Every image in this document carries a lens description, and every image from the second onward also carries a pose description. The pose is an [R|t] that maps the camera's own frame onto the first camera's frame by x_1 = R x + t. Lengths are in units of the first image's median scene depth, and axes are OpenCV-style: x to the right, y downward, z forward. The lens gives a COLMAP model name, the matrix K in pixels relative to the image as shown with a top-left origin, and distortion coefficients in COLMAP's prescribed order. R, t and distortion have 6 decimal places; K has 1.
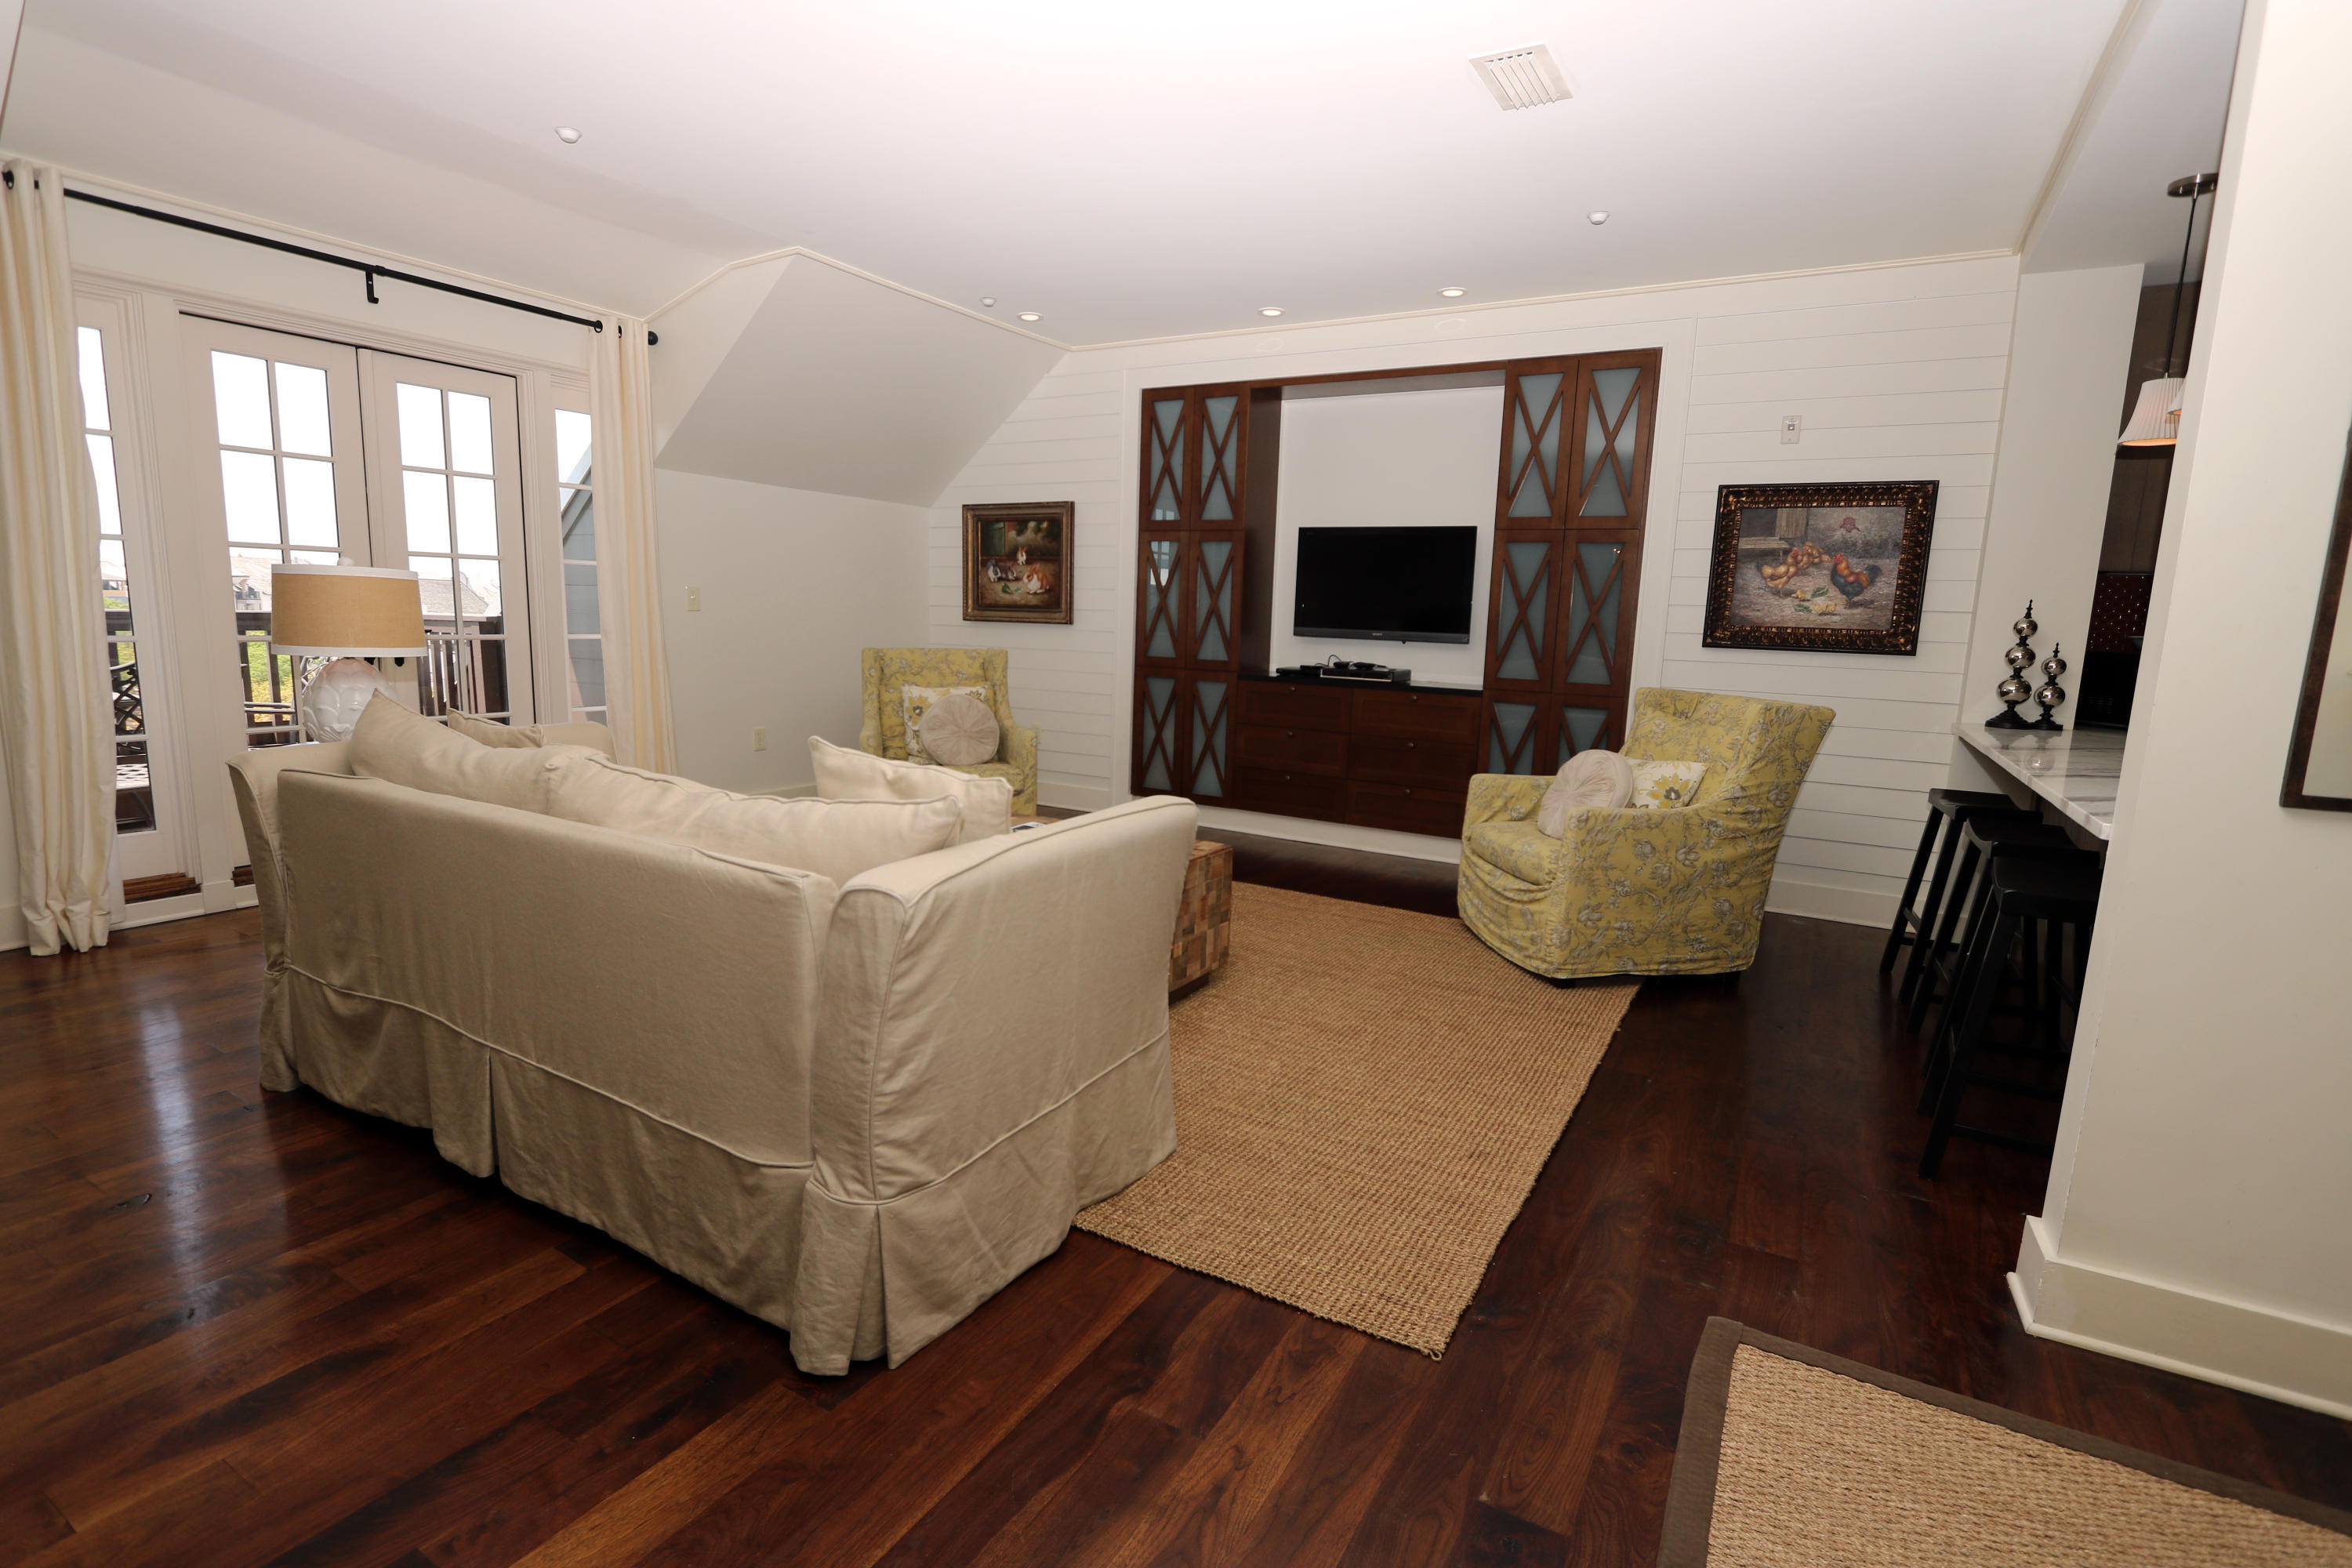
lens RADIAL K [[1114.6, 0, 1160.4], [0, 1114.6, 790.1], [0, 0, 1]] dist [-0.022525, 0.004015]
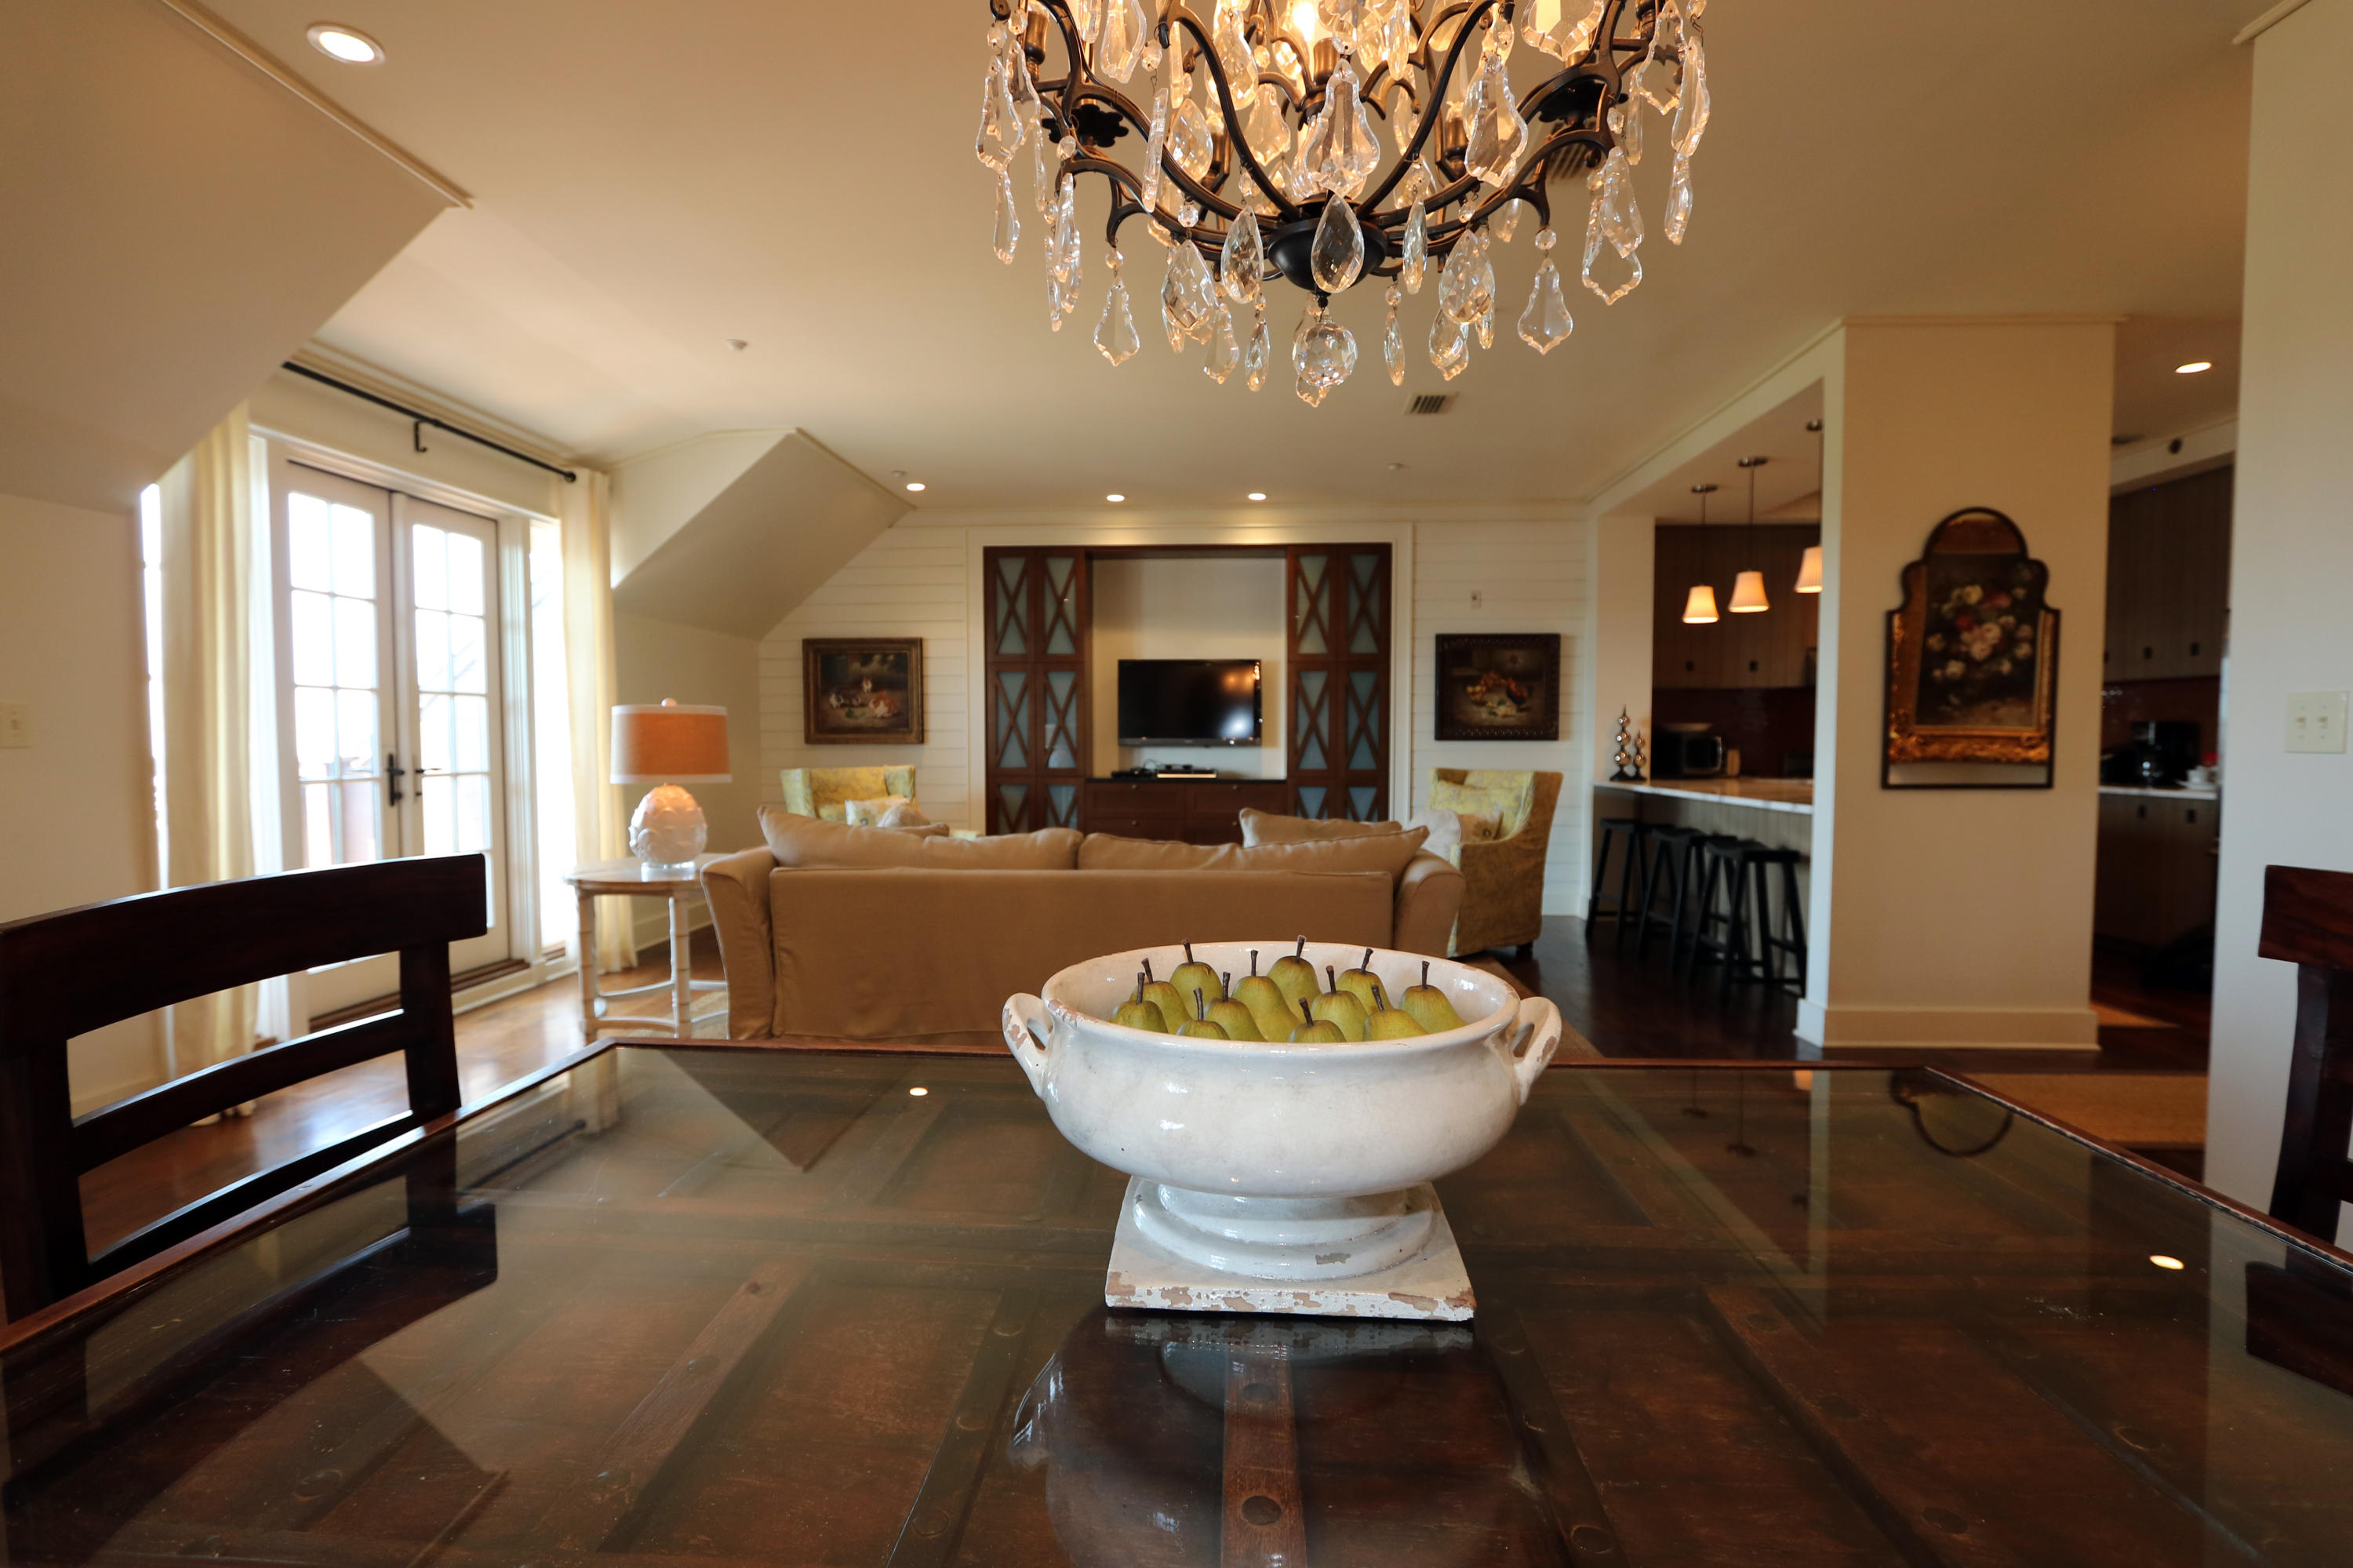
lens RADIAL K [[1115.1, 0, 1165.9], [0, 1115.1, 791.3], [0, 0, 1]] dist [-0.022525, 0.004015]
pose [[0.889025, -0.055923, 0.454431, -0.499246], [0.101059, 0.992002, -0.075630, 0.014451], [-0.446567, 0.113161, 0.887565, -0.153292]]
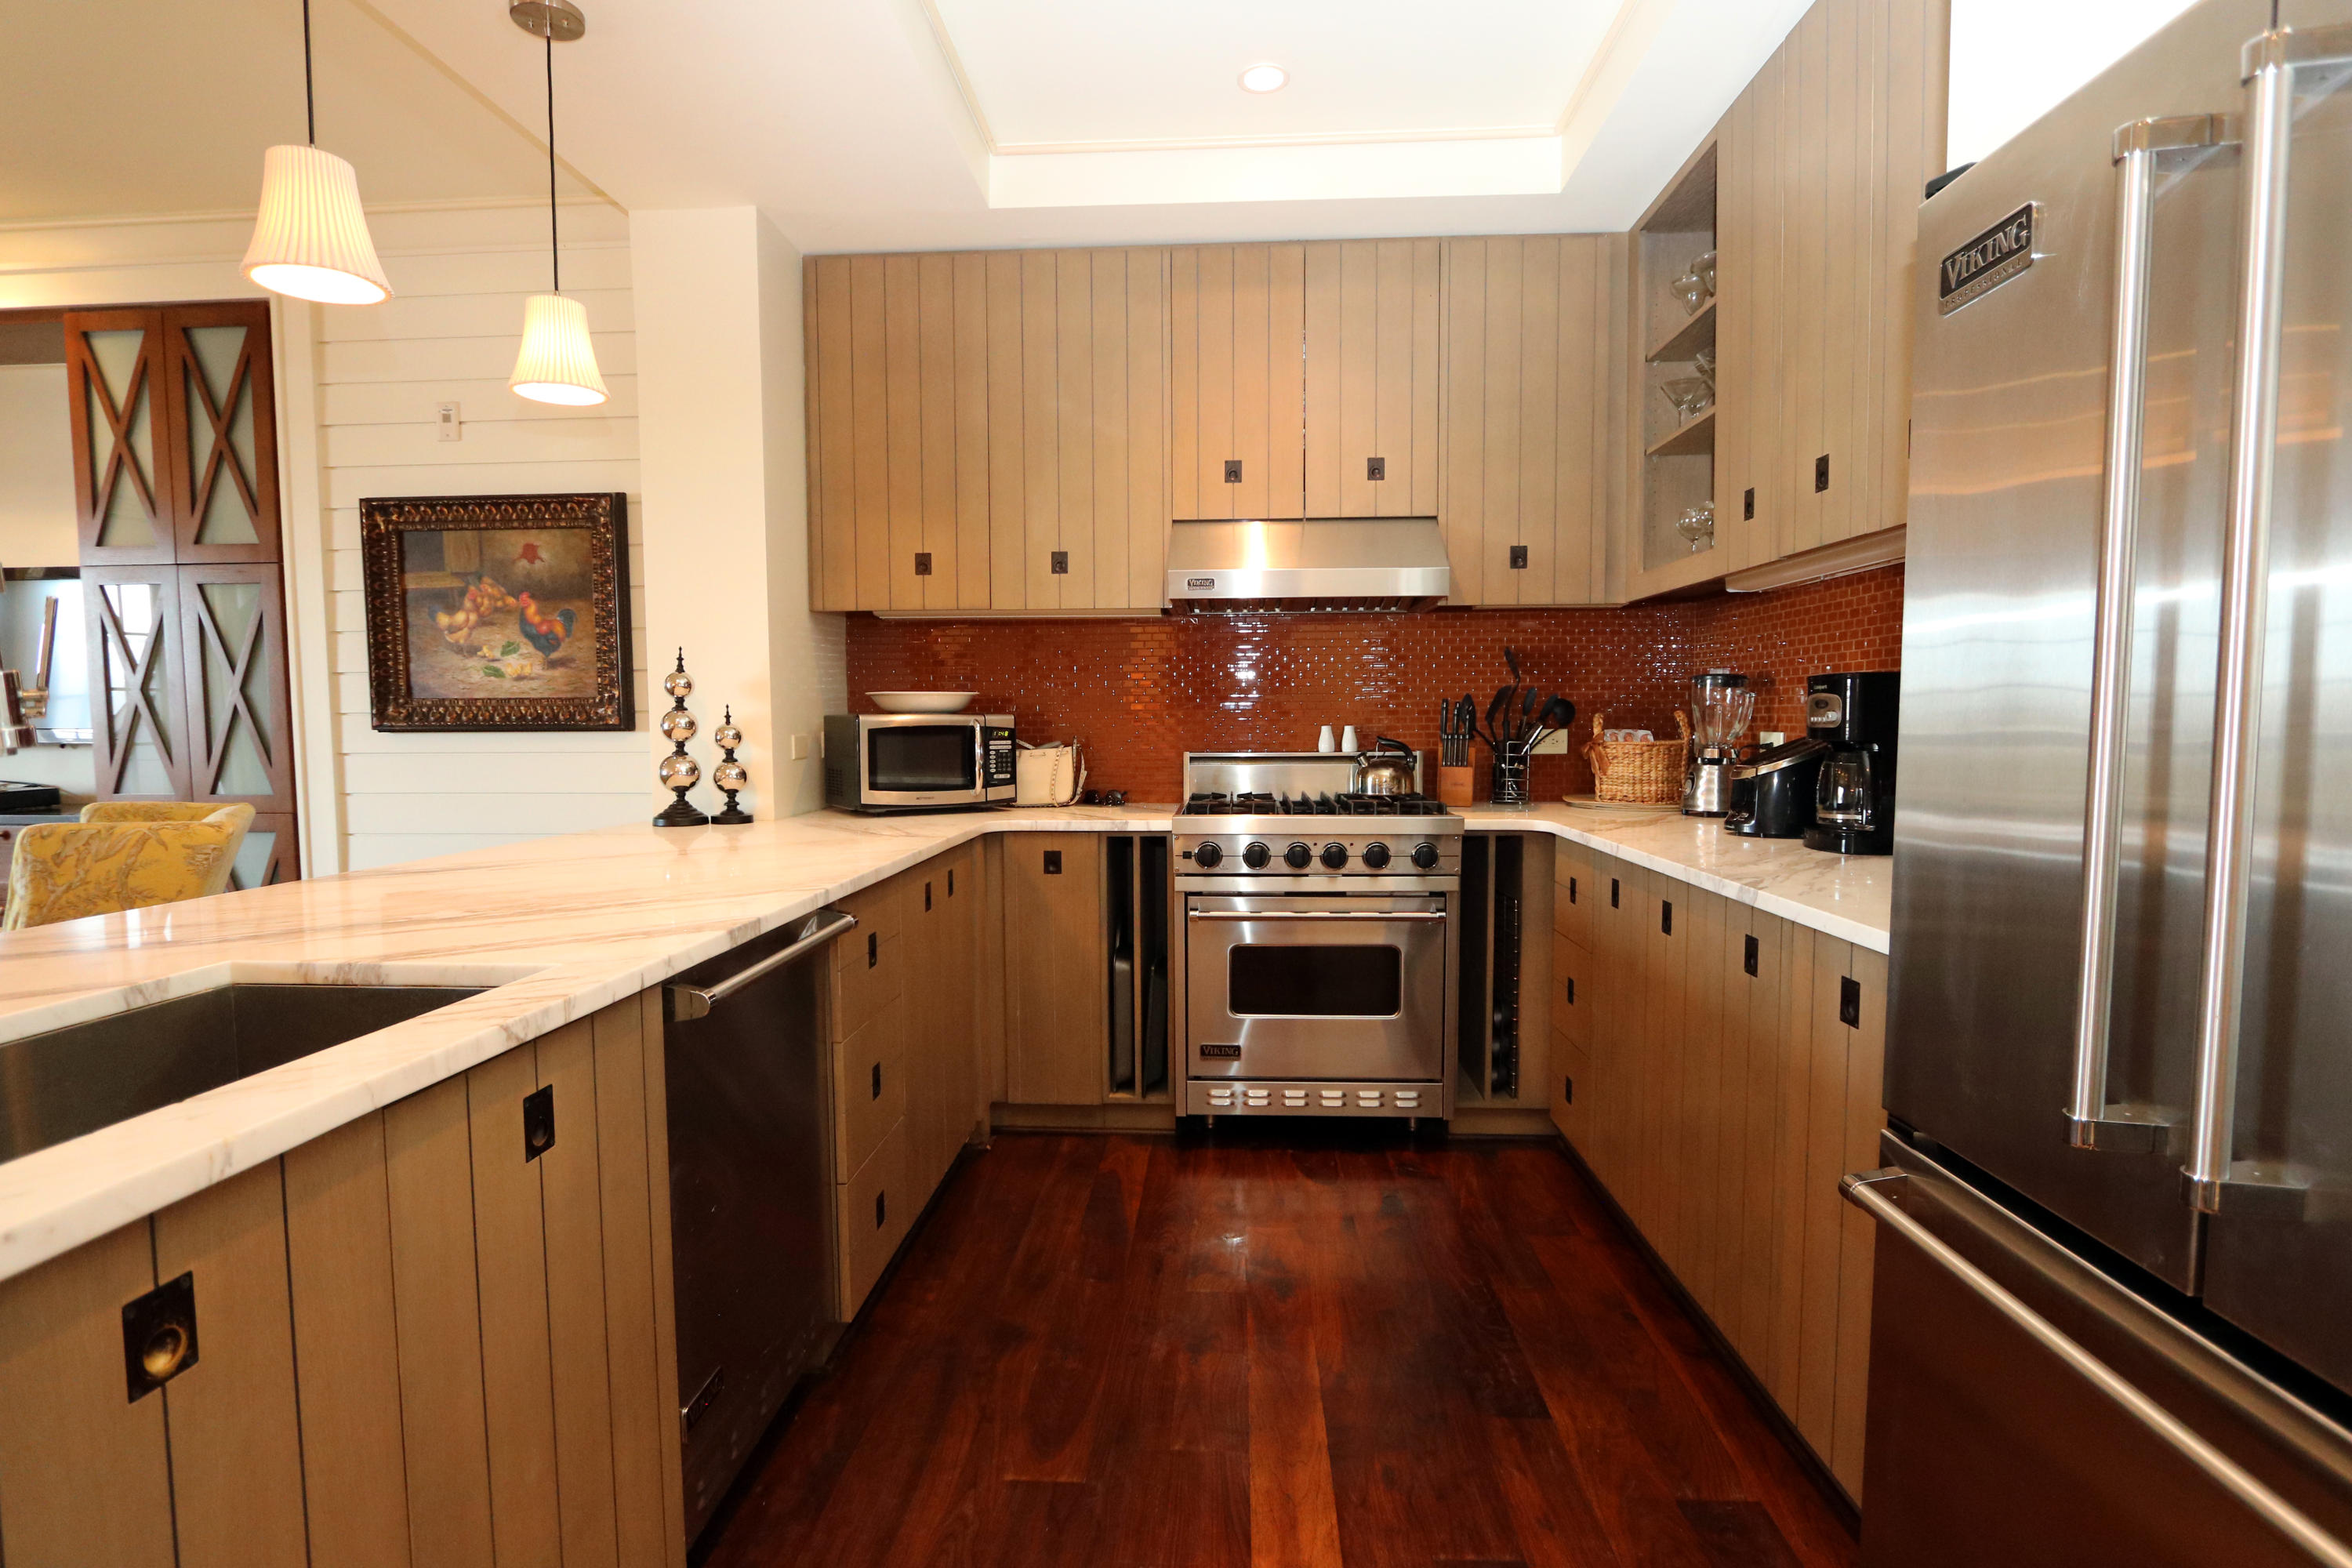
lens RADIAL K [[1114.6, 0, 1176.9], [0, 1114.6, 794.7], [0, 0, 1]] dist [-0.022525, 0.004015]
pose [[0.879061, -0.073893, 0.470947, 0.579649], [0.108530, 0.992992, -0.046777, -0.005534], [-0.464190, 0.092231, 0.880921, 0.169533]]
